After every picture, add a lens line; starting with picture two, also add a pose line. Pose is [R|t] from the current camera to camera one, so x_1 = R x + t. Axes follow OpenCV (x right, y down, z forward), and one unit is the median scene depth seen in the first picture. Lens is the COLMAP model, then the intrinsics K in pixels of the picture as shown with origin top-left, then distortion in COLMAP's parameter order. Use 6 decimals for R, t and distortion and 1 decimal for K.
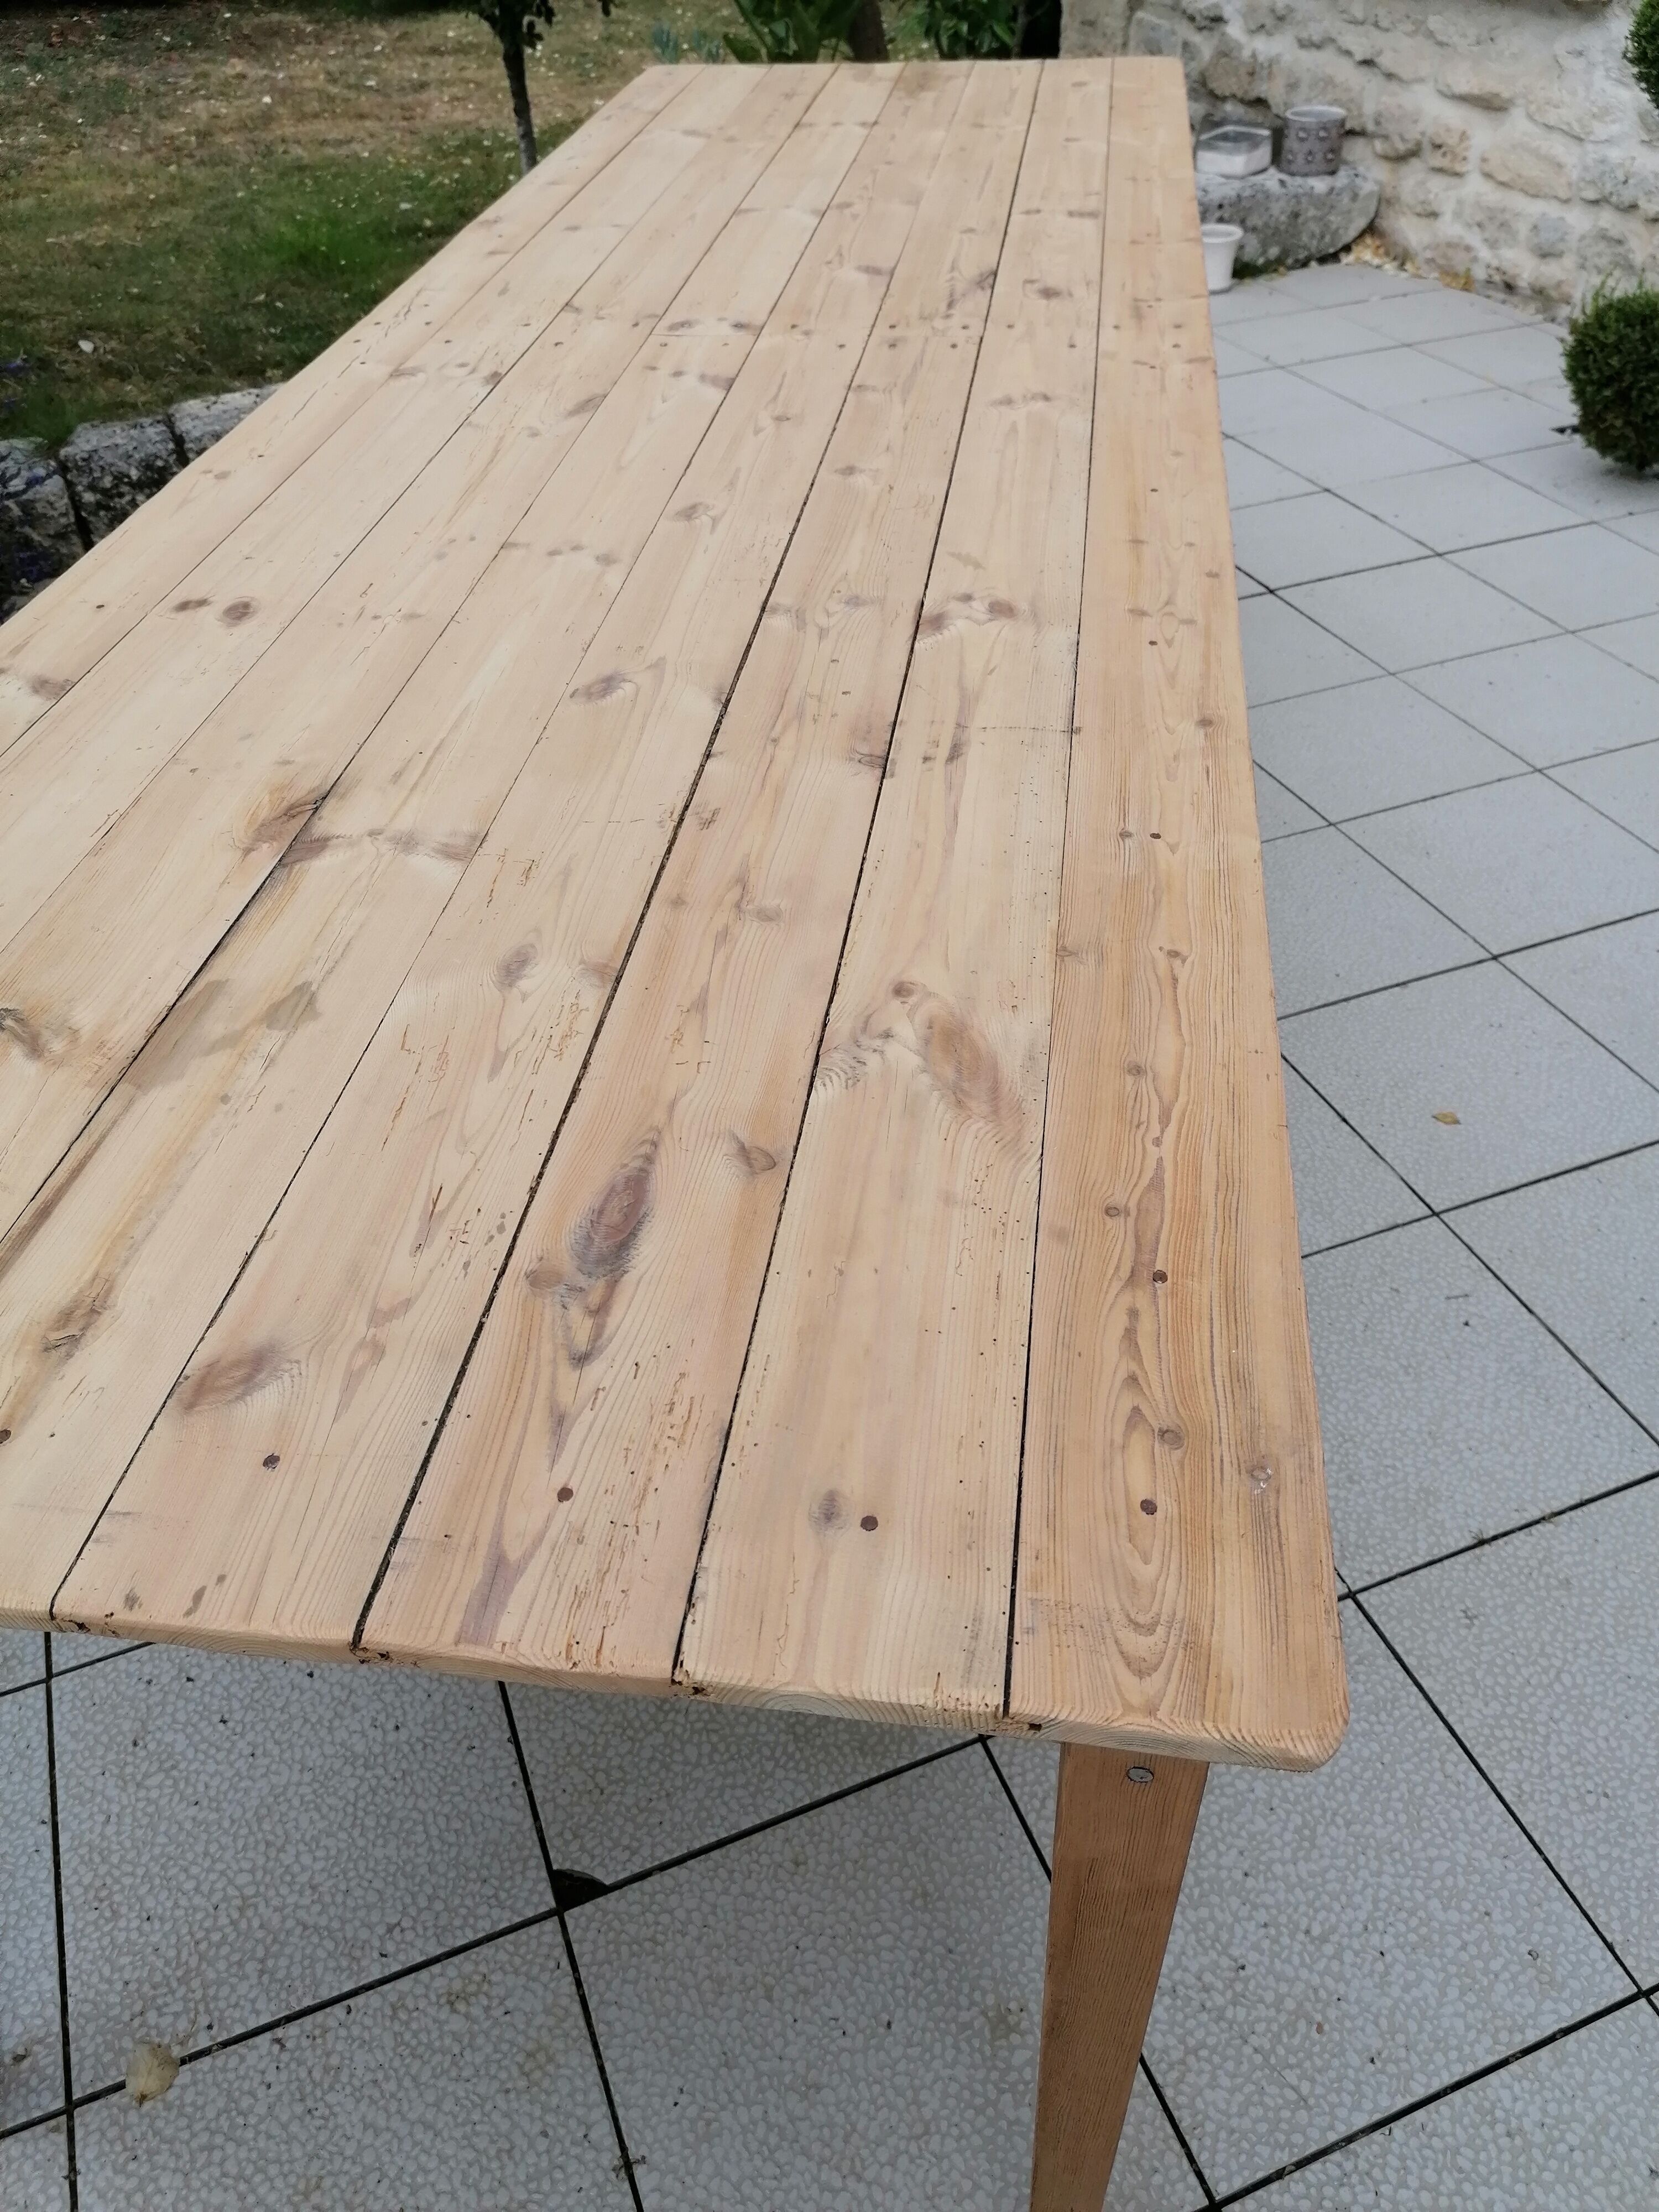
lens RADIAL K [[1649.2, 0, 817.1], [0, 1649.2, 1087.8], [0, 0, 1]] dist [0.072692, -0.086223]
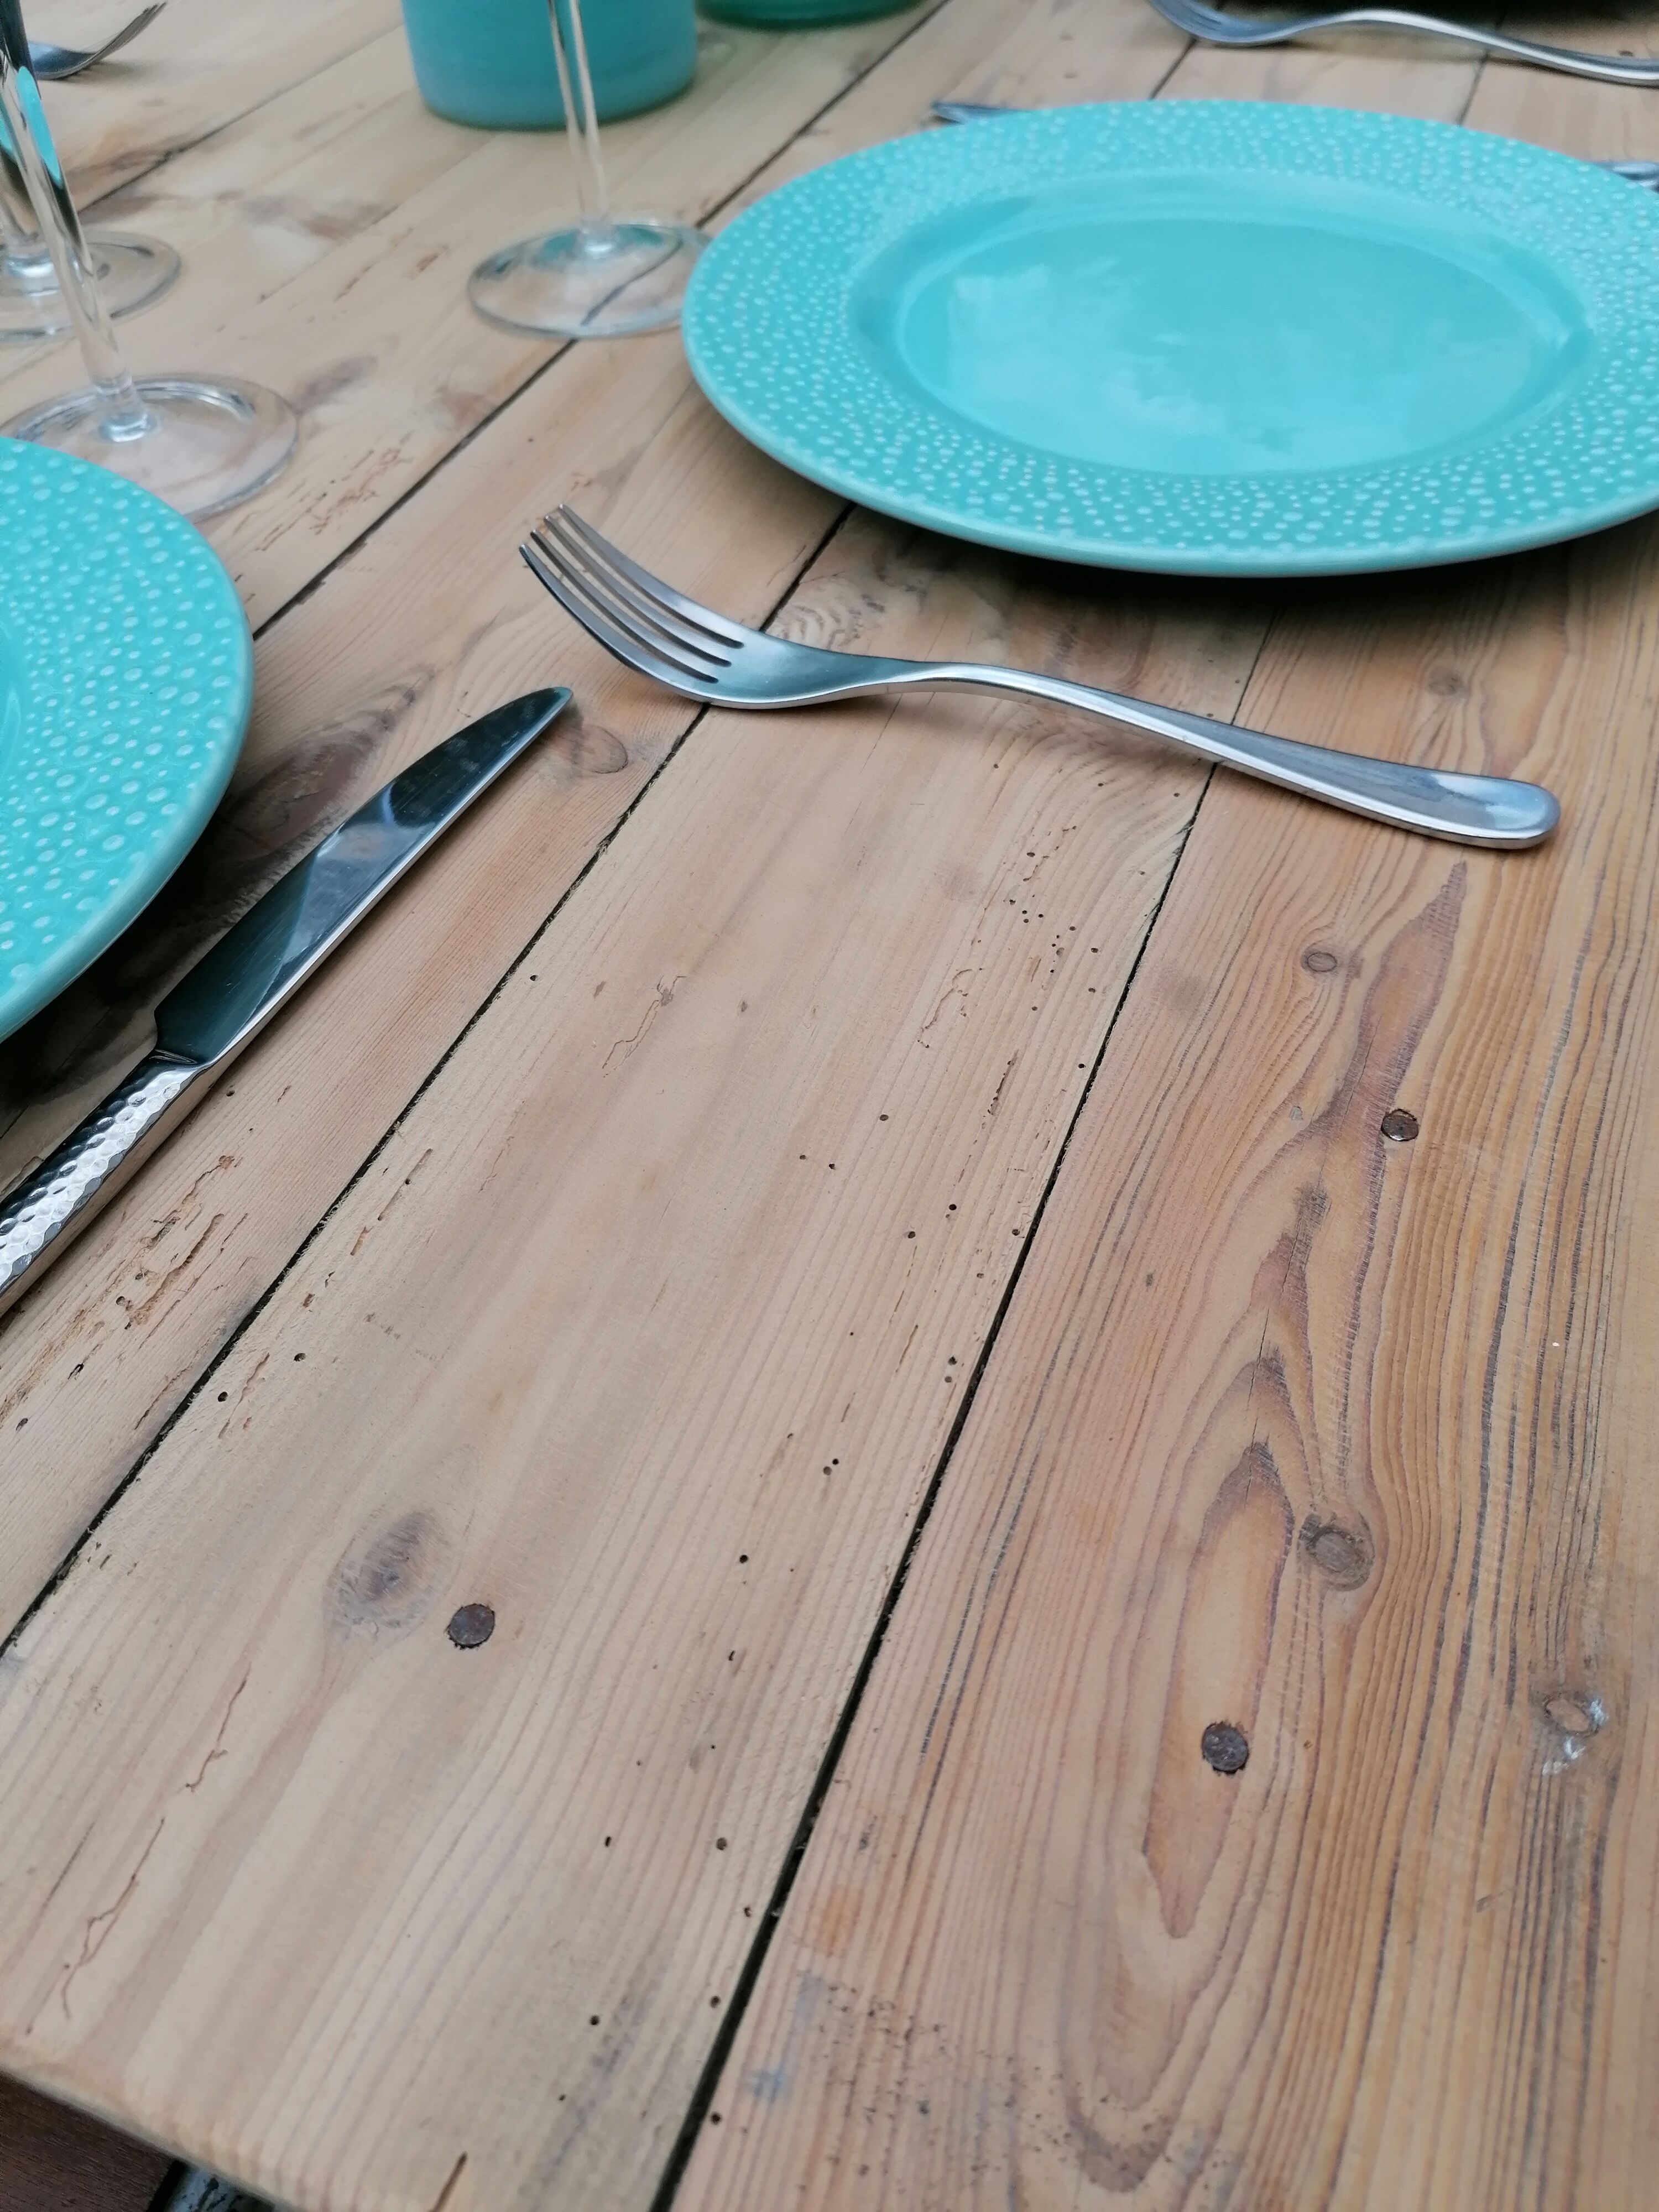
lens RADIAL K [[1649.2, 0, 829.7], [0, 1649.2, 1104.4], [0, 0, 1]] dist [0.072692, -0.086223]
pose [[0.974963, 0.164997, -0.149071, 0.074408], [-0.143060, 0.978653, 0.147556, 0.039282], [0.170235, -0.122536, 0.977755, 0.329331]]
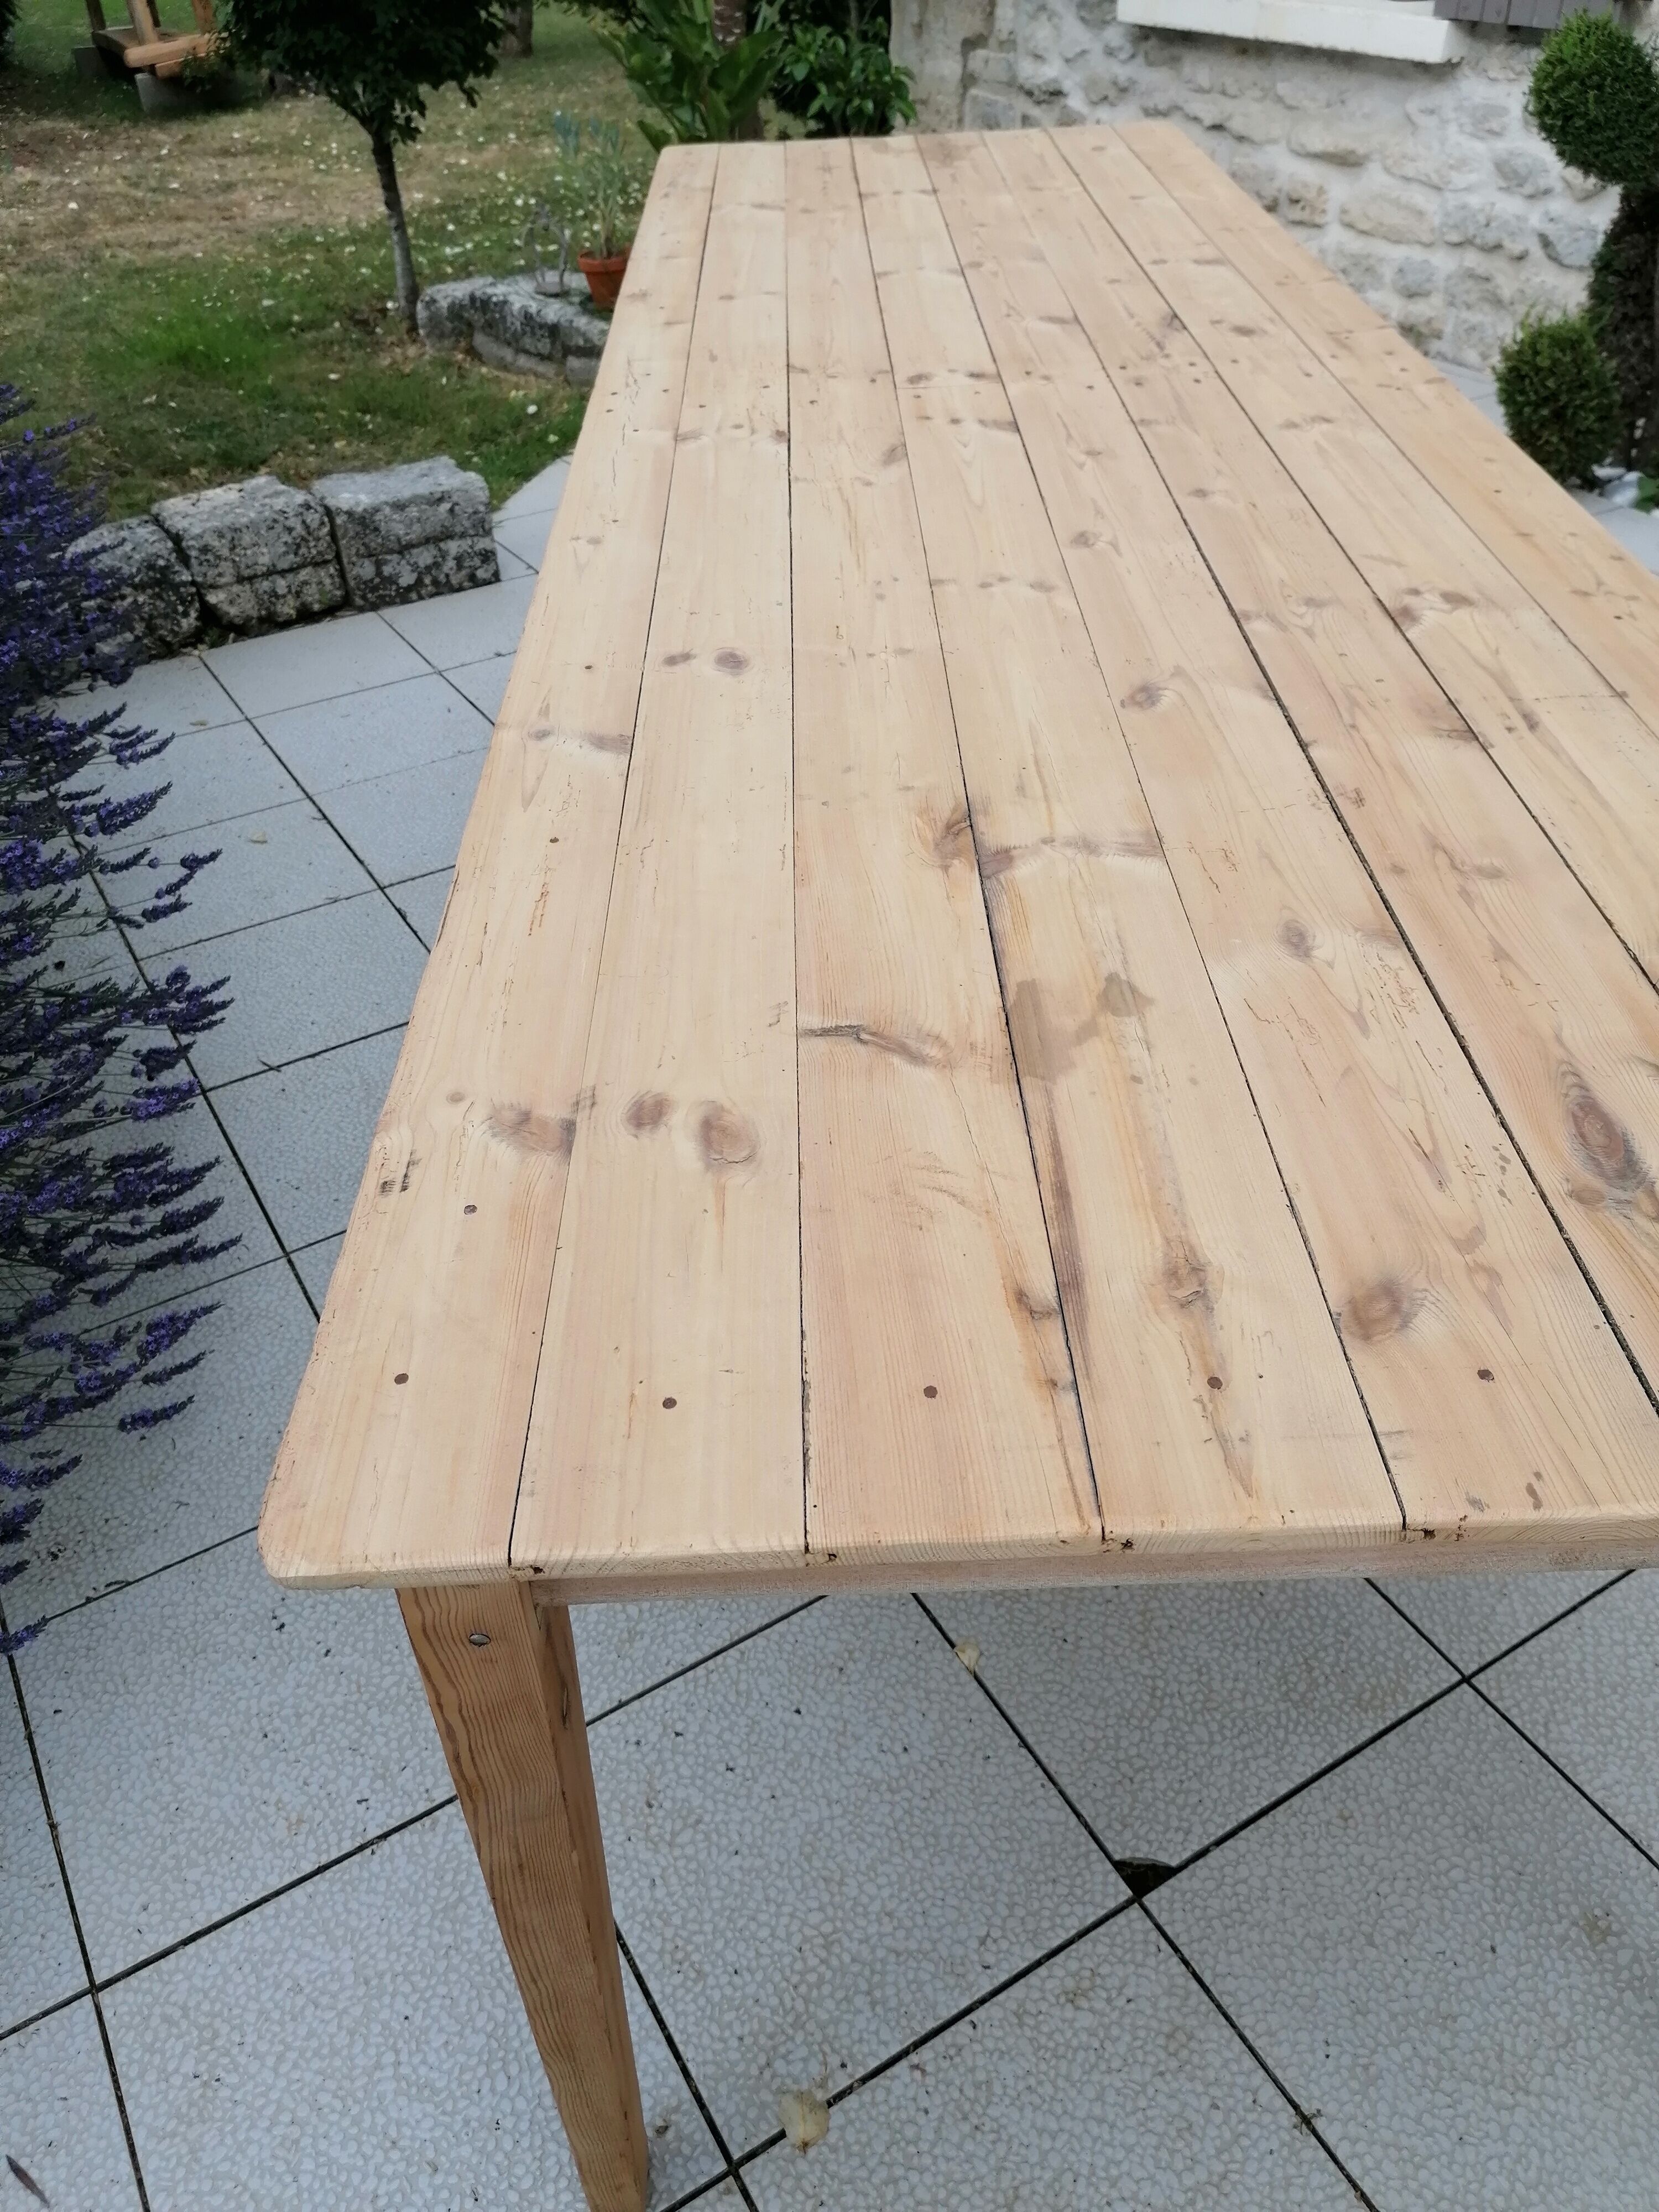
lens RADIAL K [[1649.2, 0, 818.1], [0, 1649.2, 1088.1], [0, 0, 1]] dist [0.072692, -0.086223]
pose [[0.987355, -0.102274, 0.121121, -0.450958], [0.106925, 0.993735, -0.032528, 0.016290], [-0.117036, 0.045068, 0.992105, -0.009211]]
